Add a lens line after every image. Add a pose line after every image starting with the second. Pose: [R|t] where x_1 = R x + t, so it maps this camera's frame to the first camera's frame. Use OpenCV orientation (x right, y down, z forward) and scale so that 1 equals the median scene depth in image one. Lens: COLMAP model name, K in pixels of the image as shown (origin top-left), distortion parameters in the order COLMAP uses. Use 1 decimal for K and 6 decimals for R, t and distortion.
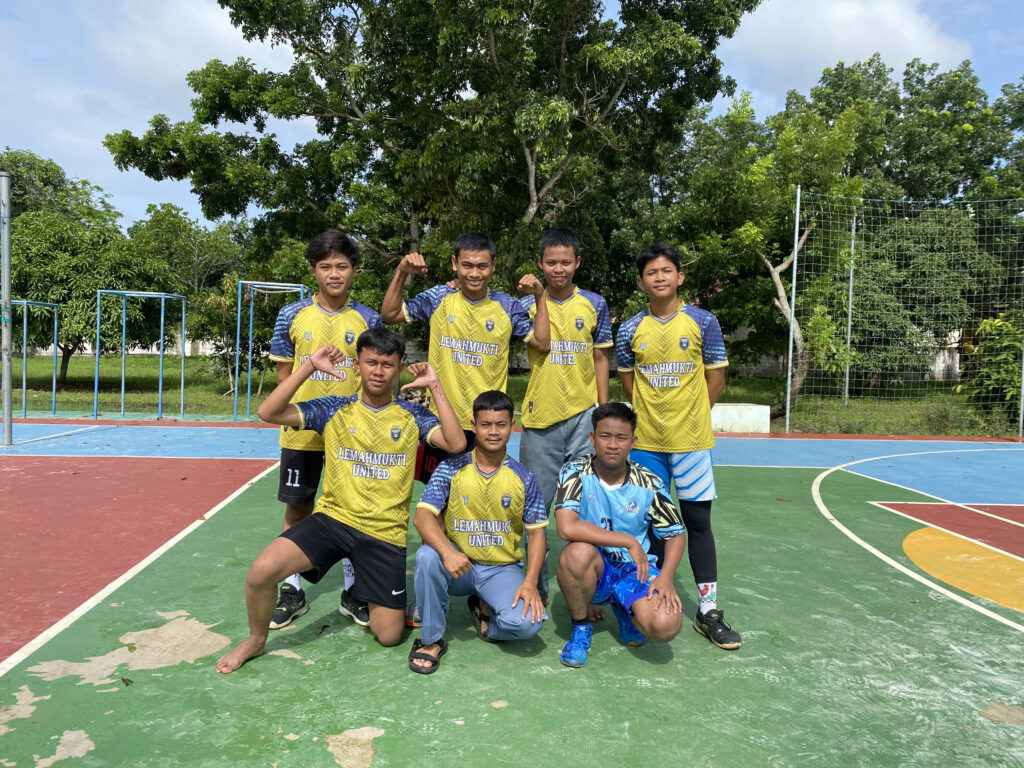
lens RADIAL K [[779.9, 0, 503.1], [0, 779.9, 384.2], [0, 0, 1]] dist [0.028092, -0.025388]
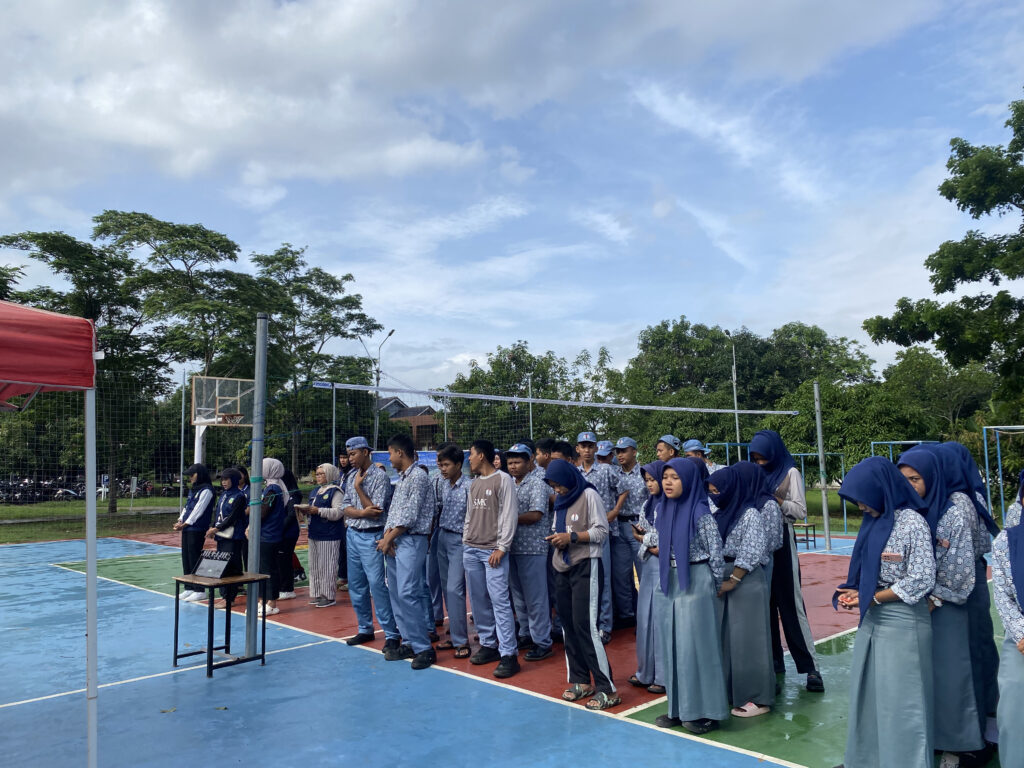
lens RADIAL K [[779.9, 0, 504.6], [0, 779.9, 377.8], [0, 0, 1]] dist [0.028092, -0.025388]
pose [[0.623217, -0.130400, -0.771101, 0.109809], [-0.004474, 0.985390, -0.170254, 0.005033], [0.782036, 0.109555, 0.613529, -0.246262]]
